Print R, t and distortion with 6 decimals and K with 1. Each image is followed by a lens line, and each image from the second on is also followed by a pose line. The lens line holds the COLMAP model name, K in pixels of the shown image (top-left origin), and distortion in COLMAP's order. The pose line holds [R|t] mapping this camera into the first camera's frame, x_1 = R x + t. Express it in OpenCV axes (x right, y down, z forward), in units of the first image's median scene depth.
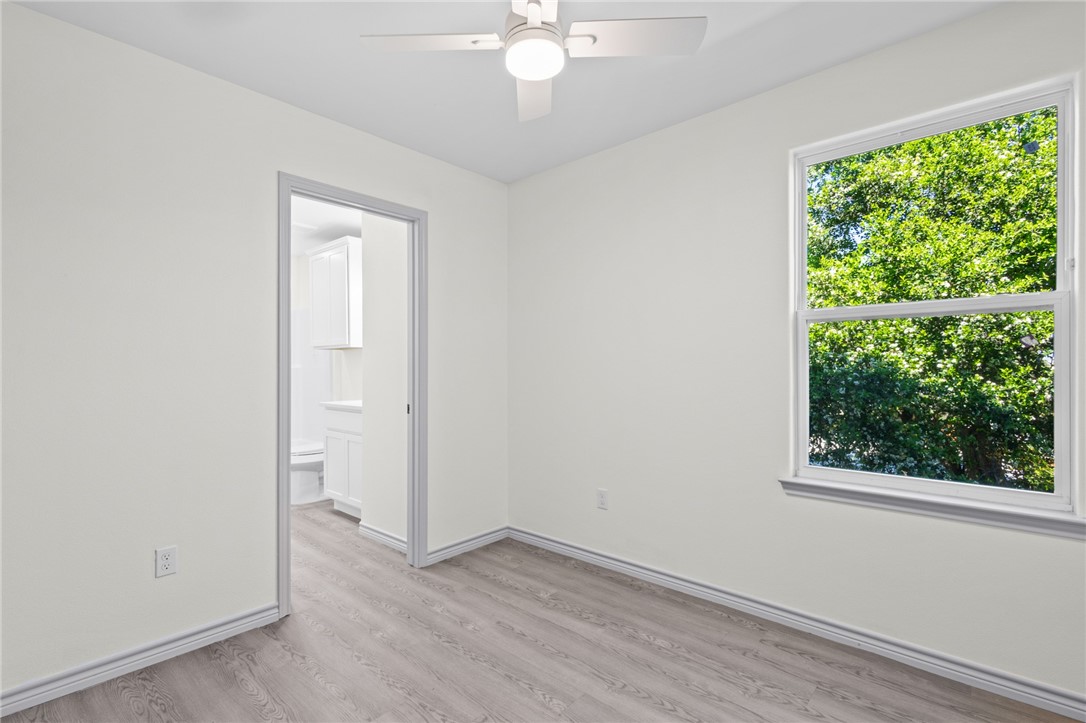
lens RADIAL K [[504.5, 0, 540.6], [0, 504.5, 372.0], [0, 0, 1]] dist [0.008389, -0.000164]
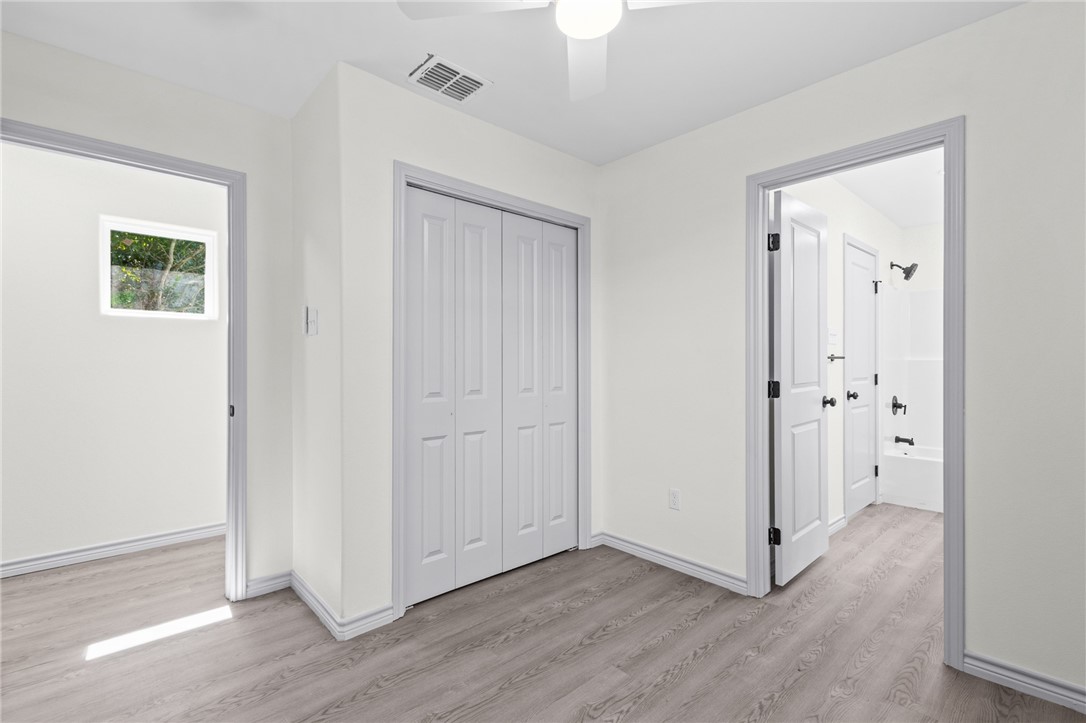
lens RADIAL K [[500.6, 0, 539.4], [0, 500.6, 361.7], [0, 0, 1]] dist [0.009186, 0.000054]
pose [[-0.106098, 0.001844, -0.994354, 0.631846], [-0.008729, 0.999958, 0.002786, -0.004046], [0.994317, 0.008976, -0.106077, 0.729878]]
